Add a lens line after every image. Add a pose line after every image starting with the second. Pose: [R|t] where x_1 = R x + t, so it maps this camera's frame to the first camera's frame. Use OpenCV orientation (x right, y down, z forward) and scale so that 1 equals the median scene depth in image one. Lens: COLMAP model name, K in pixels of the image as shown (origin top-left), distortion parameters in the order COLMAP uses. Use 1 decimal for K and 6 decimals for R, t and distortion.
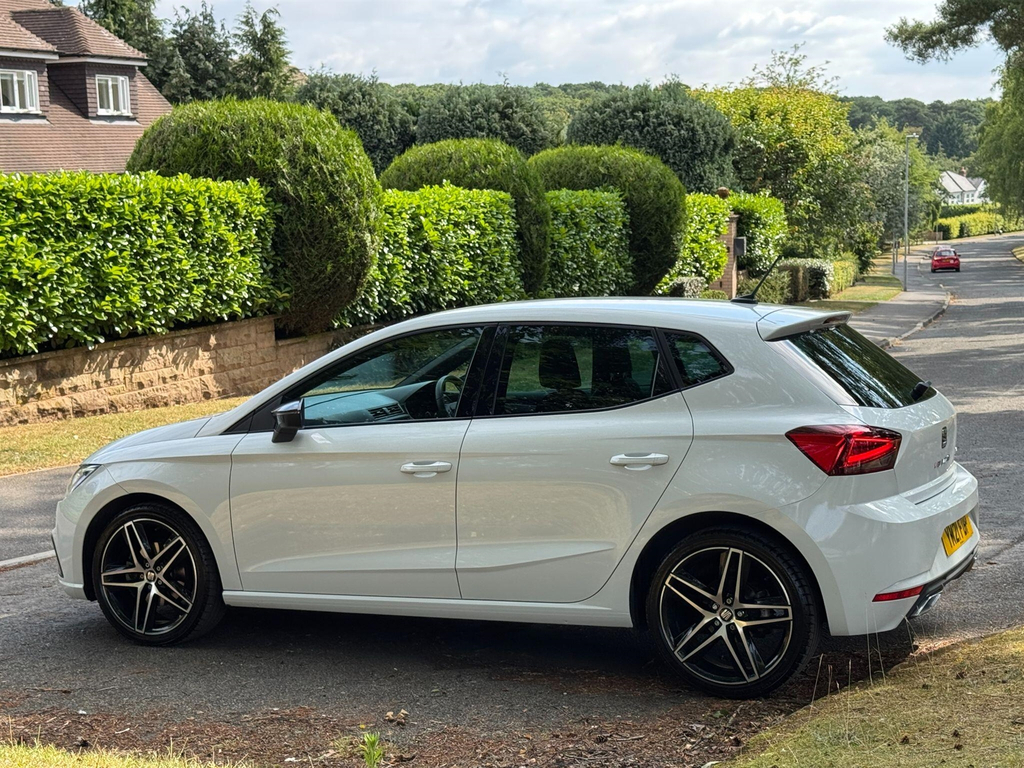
lens RADIAL K [[1702.1, 0, 509.0], [0, 1702.1, 392.9], [0, 0, 1]] dist [0.156656, -0.169580]
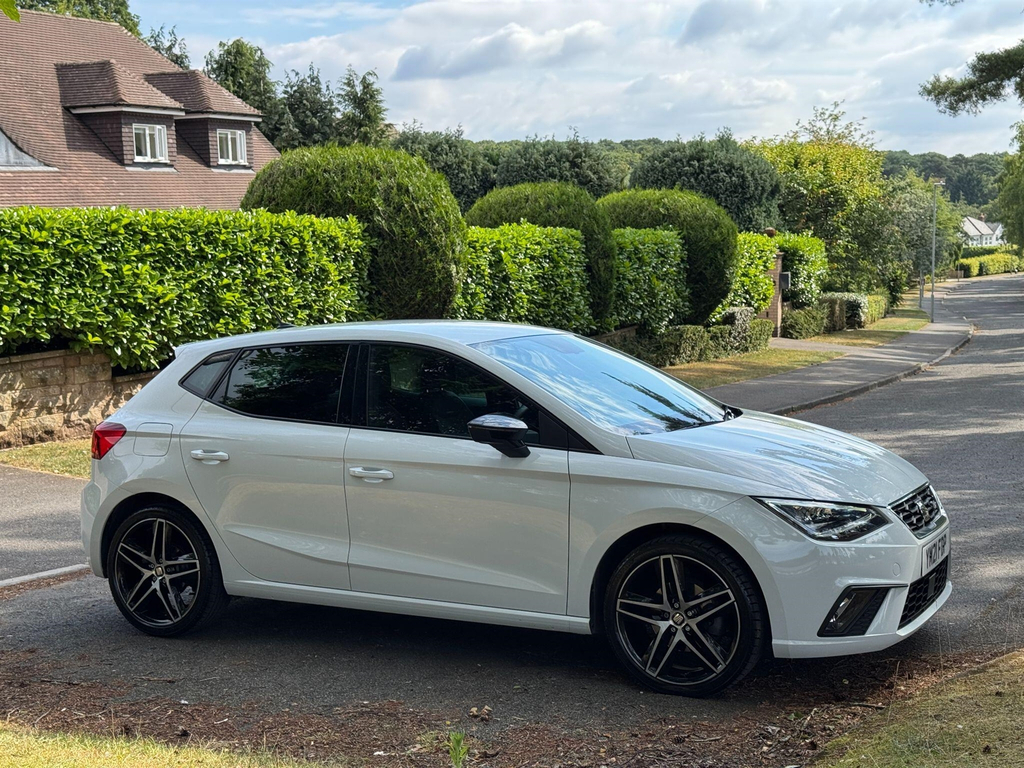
lens RADIAL K [[1480.4, 0, 510.5], [0, 1480.4, 395.5], [0, 0, 1]] dist [0.202358, -0.466580]
pose [[0.999080, 0.007547, -0.042220, -0.002246], [-0.008006, 0.999911, -0.010701, 0.001174], [0.042135, 0.011029, 0.999051, 0.019246]]
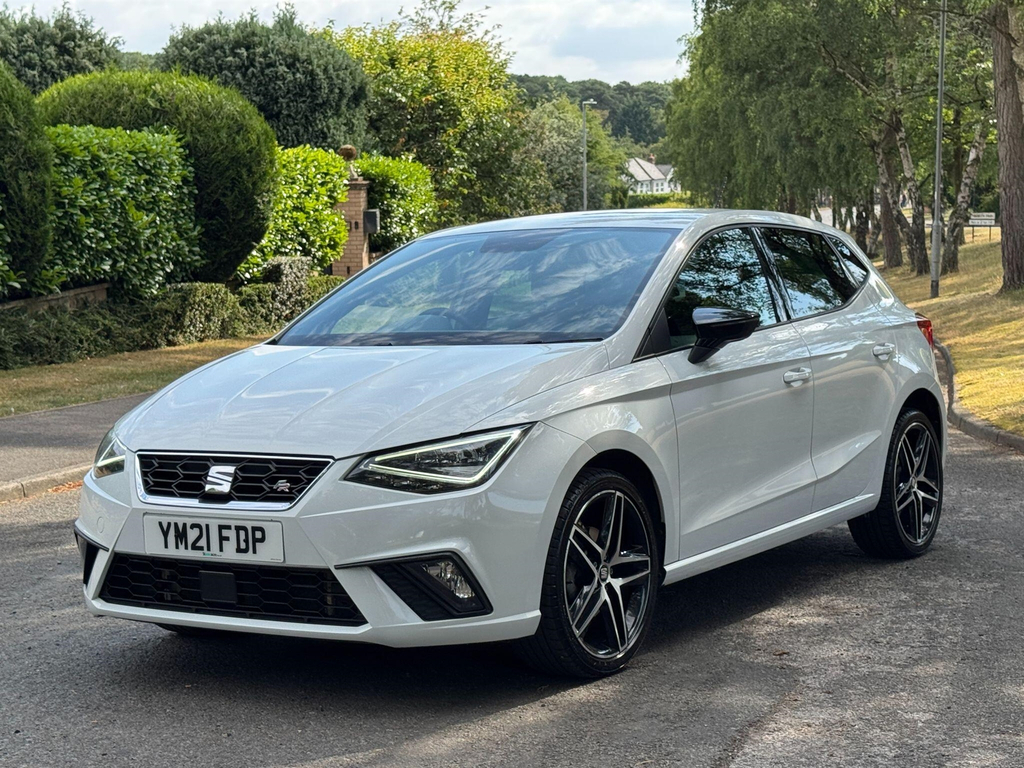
lens RADIAL K [[1743.1, 0, 512.0], [0, 1743.1, 384.0], [0, 0, 1]] dist [0.177172, -0.288076]
pose [[0.984942, -0.015182, 0.172217, 0.057623], [0.016691, 0.999834, -0.007317, -0.004436], [-0.172077, 0.010082, 0.985032, 0.196494]]
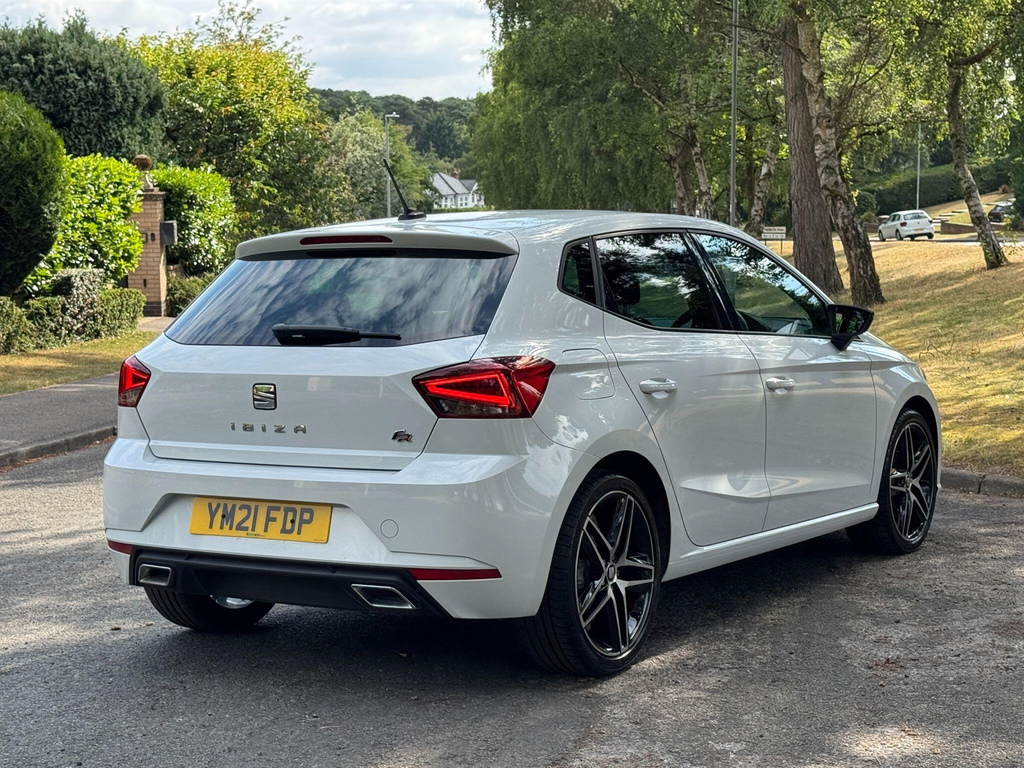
lens RADIAL K [[1722.3, 0, 505.7], [0, 1722.3, 381.2], [0, 0, 1]] dist [0.158929, -0.154796]
pose [[0.960757, -0.023376, 0.276404, 0.061972], [0.028335, 0.999501, -0.013959, -0.004418], [-0.275940, 0.021243, 0.960940, 0.209007]]
